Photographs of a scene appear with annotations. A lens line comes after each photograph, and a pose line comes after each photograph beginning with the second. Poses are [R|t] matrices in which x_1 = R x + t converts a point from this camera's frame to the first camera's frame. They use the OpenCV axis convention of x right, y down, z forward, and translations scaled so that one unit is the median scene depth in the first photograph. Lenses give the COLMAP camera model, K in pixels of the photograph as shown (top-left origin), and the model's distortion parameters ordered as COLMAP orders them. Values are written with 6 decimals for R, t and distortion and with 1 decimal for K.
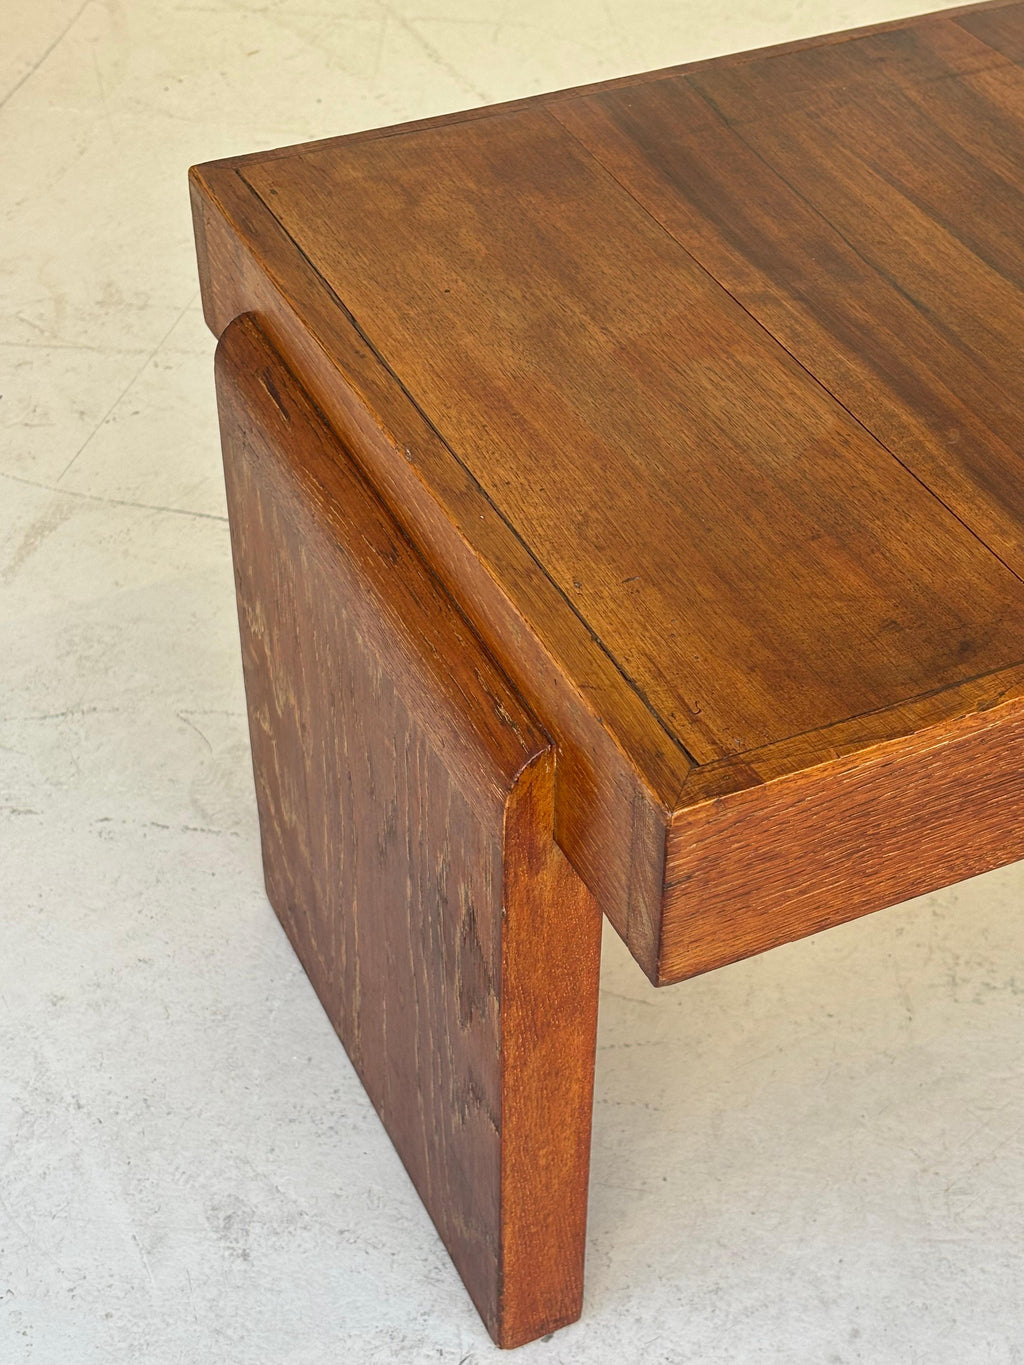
lens RADIAL K [[2044.6, 0, 489.2], [0, 2044.6, 687.3], [0, 0, 1]] dist [0.254832, -1.045273]
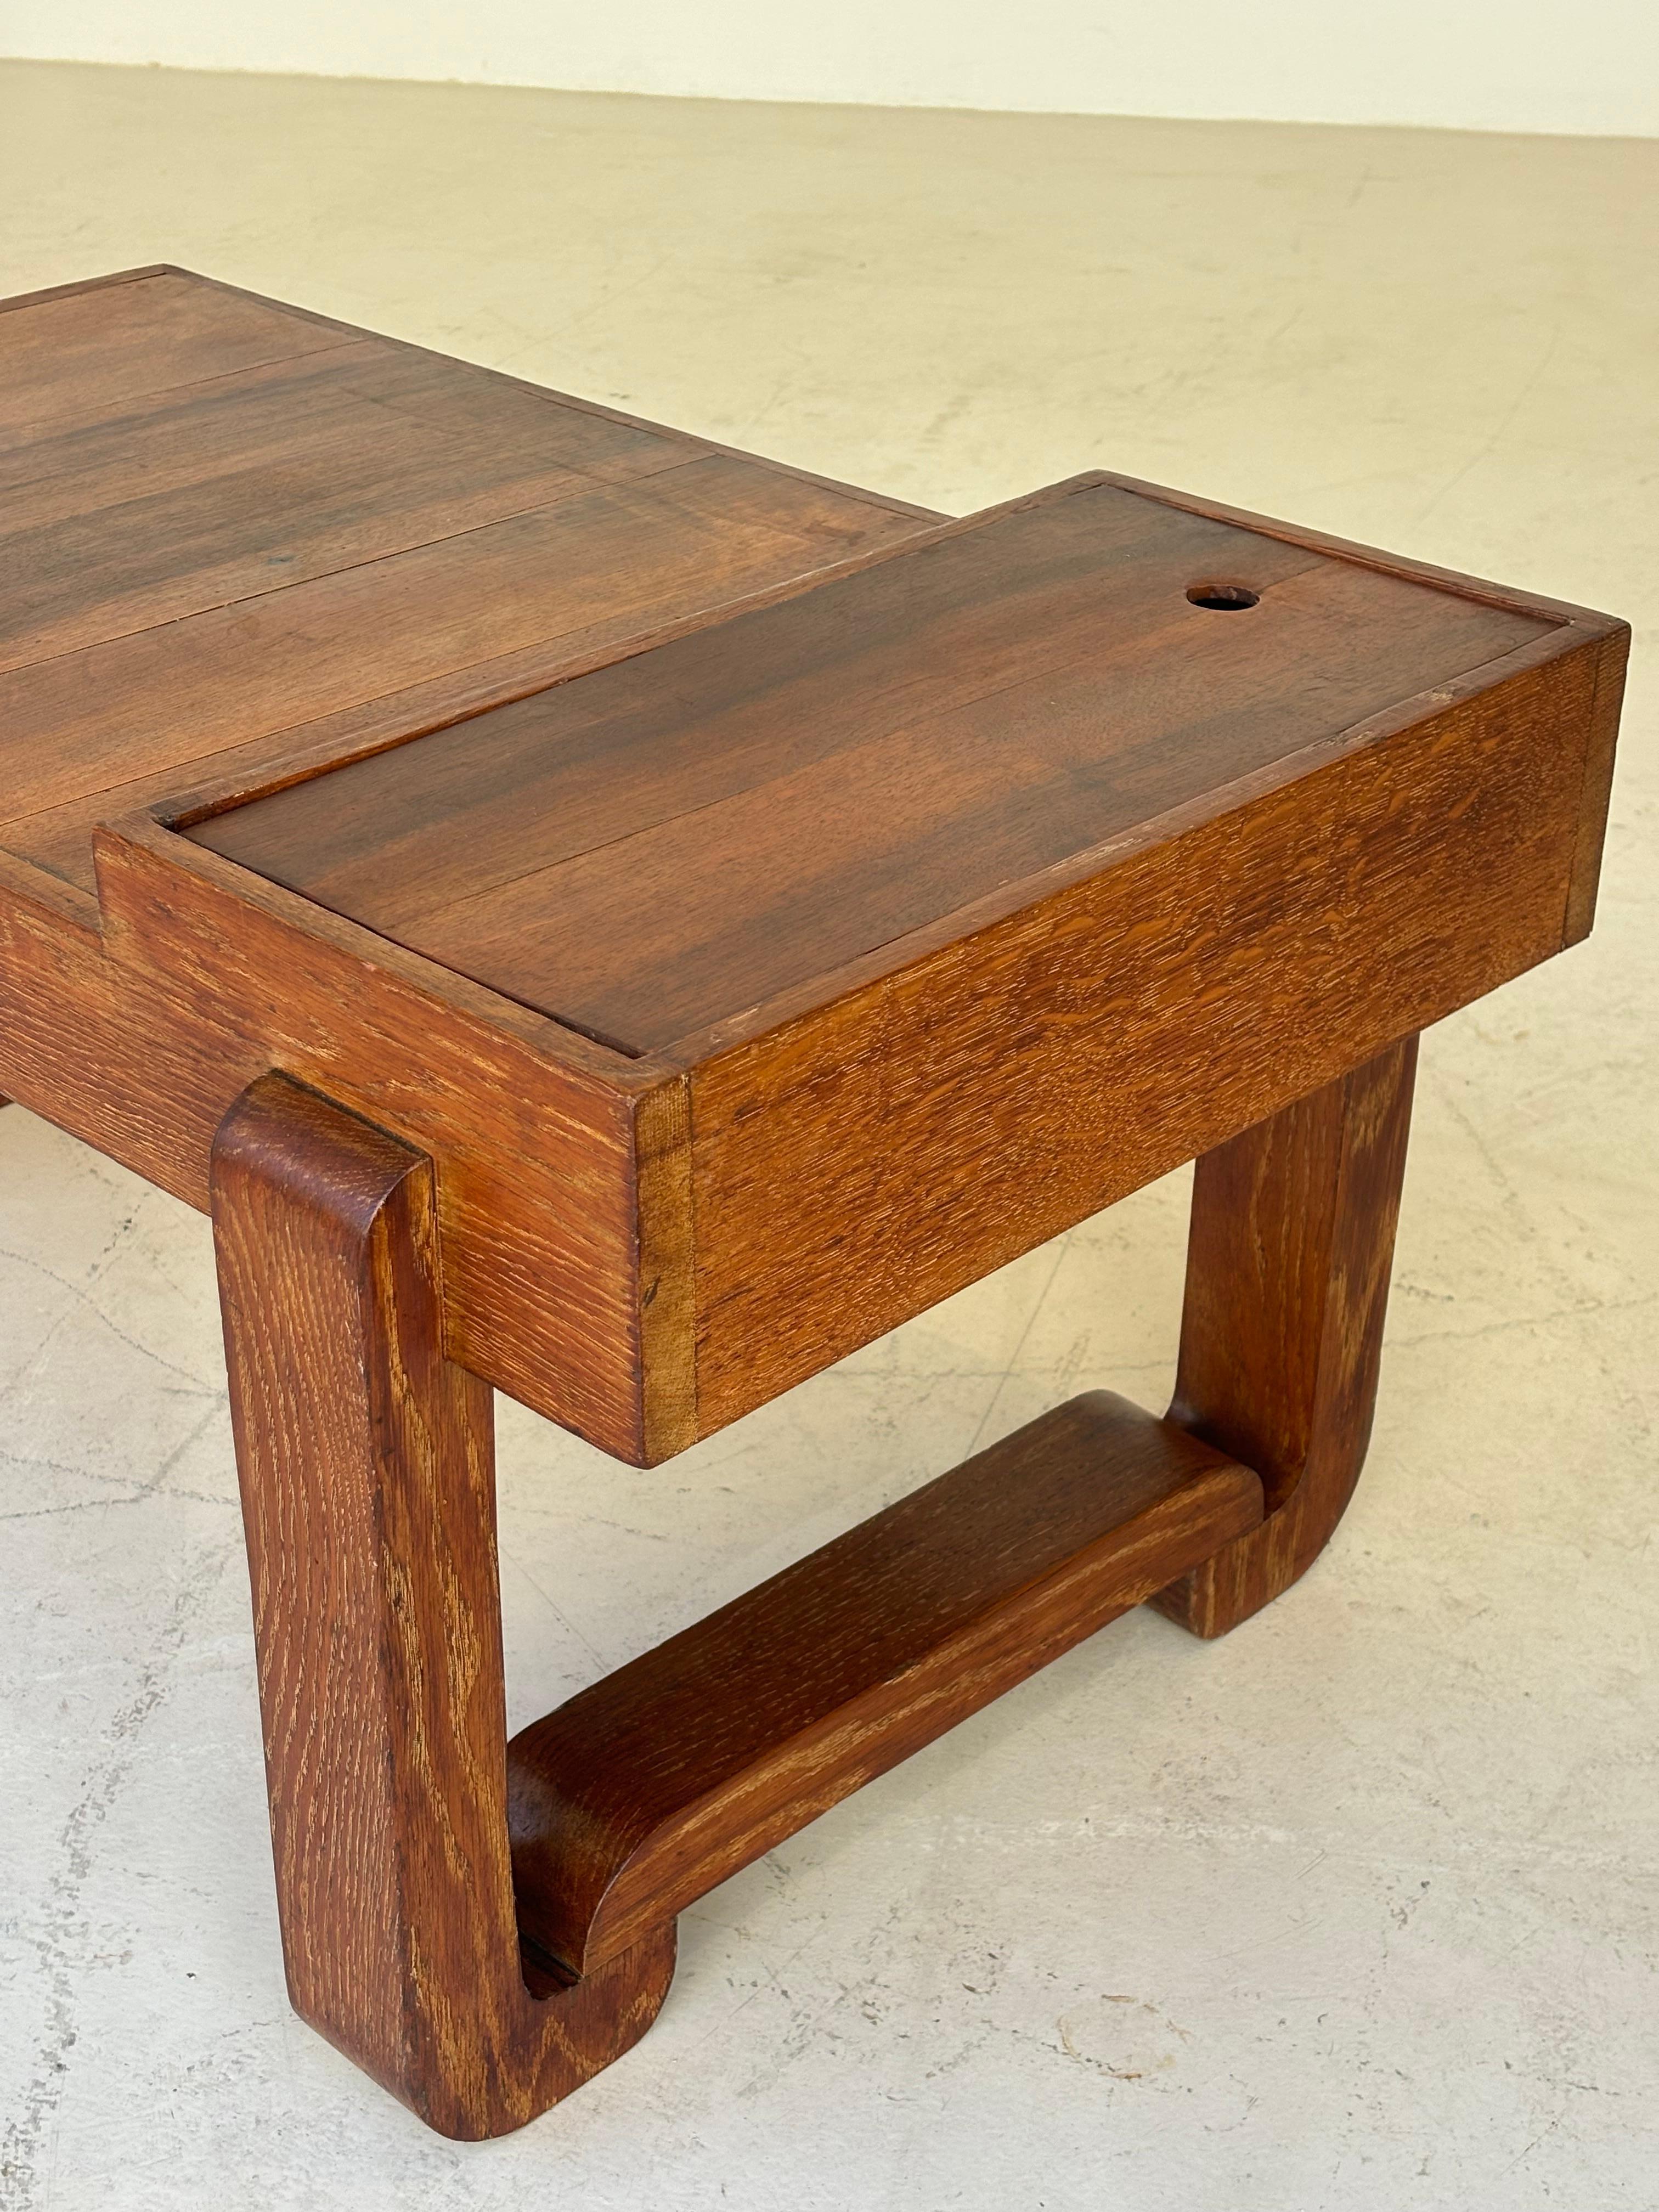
lens RADIAL K [[3351.9, 0, 820.2], [0, 3351.9, 1124.4], [0, 0, 1]] dist [0.249172, -1.071479]
pose [[0.363981, 0.459868, -0.809962, 1.771108], [-0.617240, 0.770336, 0.159994, -0.437517], [0.697519, 0.441706, 0.564237, 0.478715]]
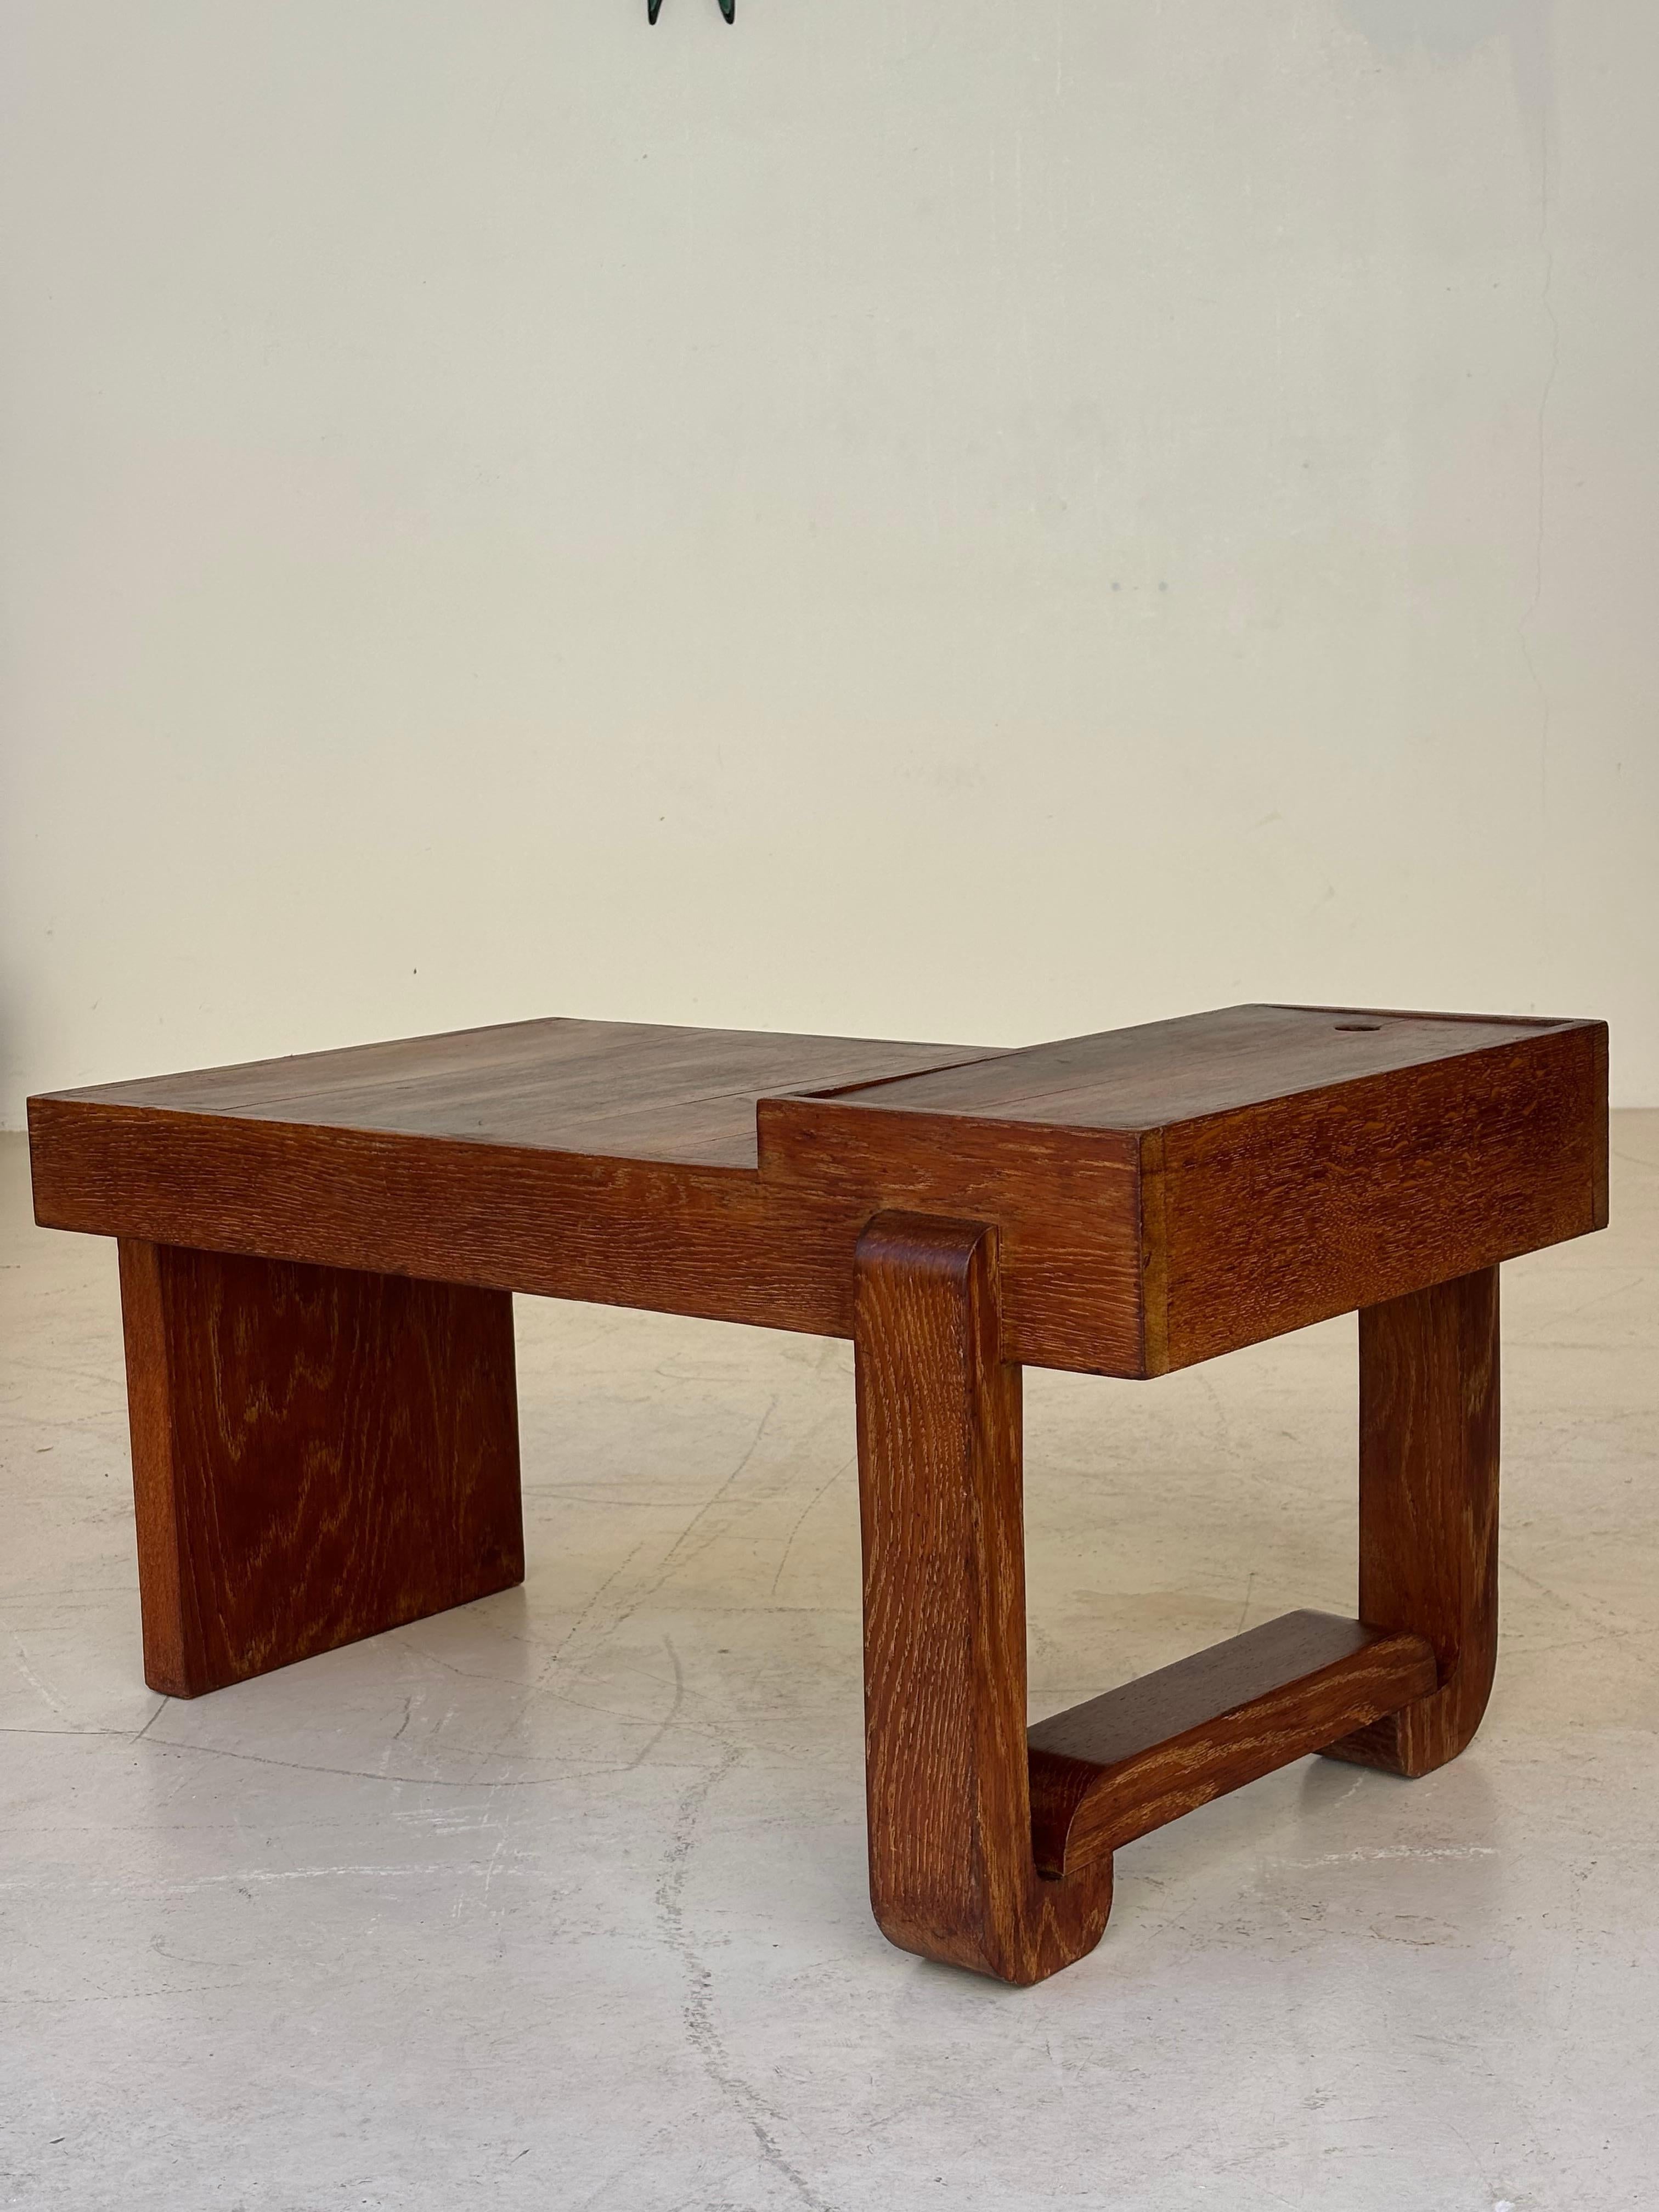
lens RADIAL K [[3351.9, 0, 820.2], [0, 3351.9, 1124.4], [0, 0, 1]] dist [0.249172, -1.071479]
pose [[0.435069, 0.117604, -0.892684, 2.473356], [-0.569465, 0.803897, -0.171634, 0.153281], [0.697441, 0.583025, 0.416722, 0.126186]]
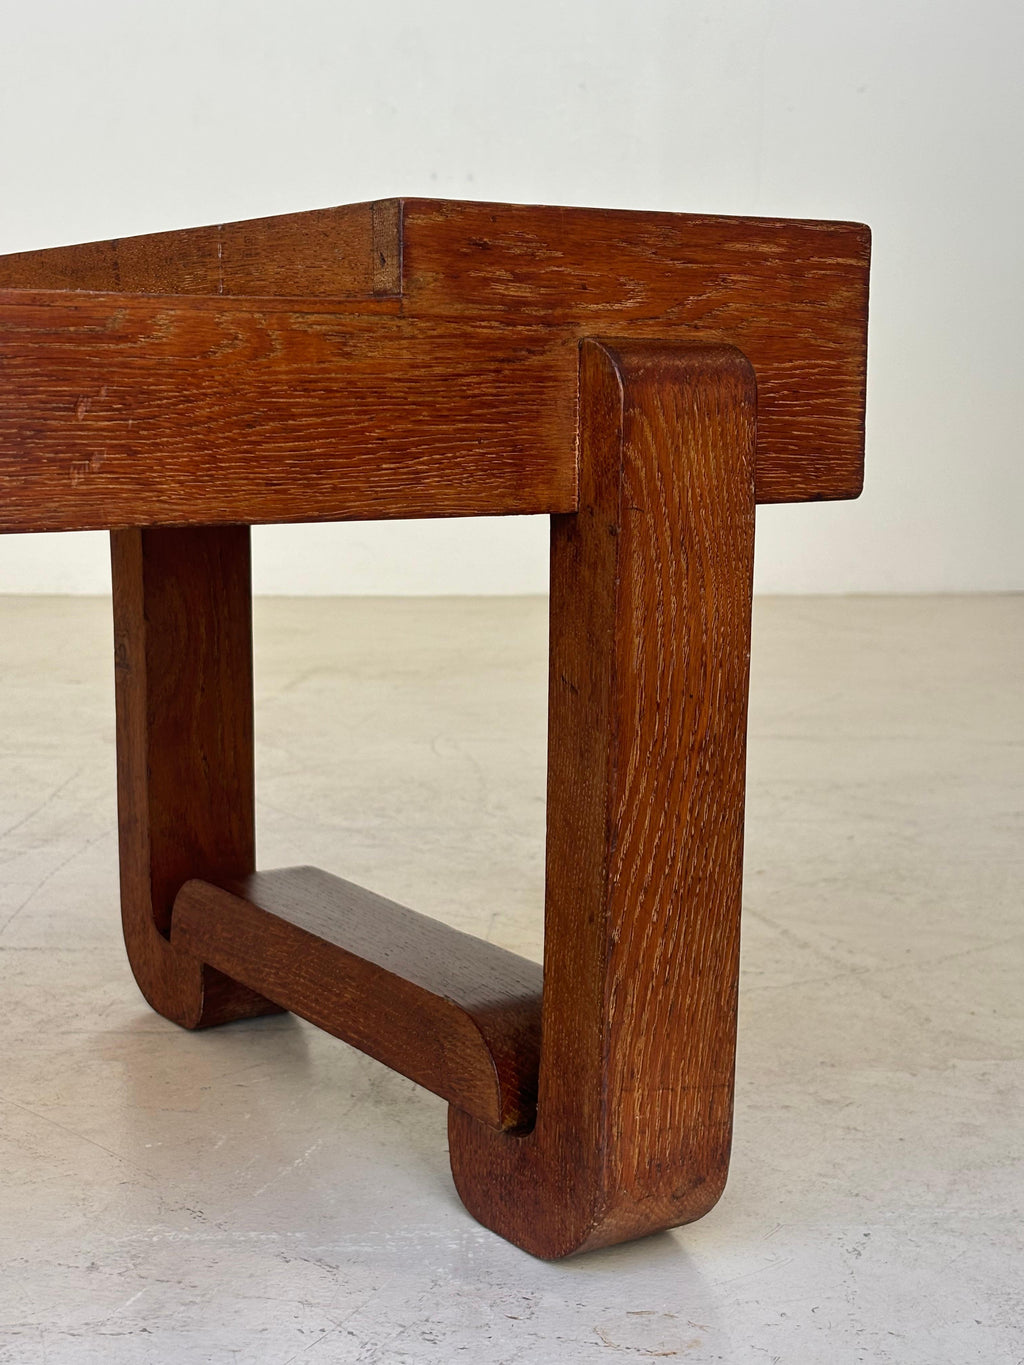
lens RADIAL K [[2044.6, 0, 489.2], [0, 2044.6, 687.3], [0, 0, 1]] dist [0.254832, -1.045273]
pose [[0.989362, -0.022910, 0.143659, 0.597721], [0.097376, 0.837950, -0.536990, 0.480109], [-0.108077, 0.545266, 0.831267, 0.286917]]
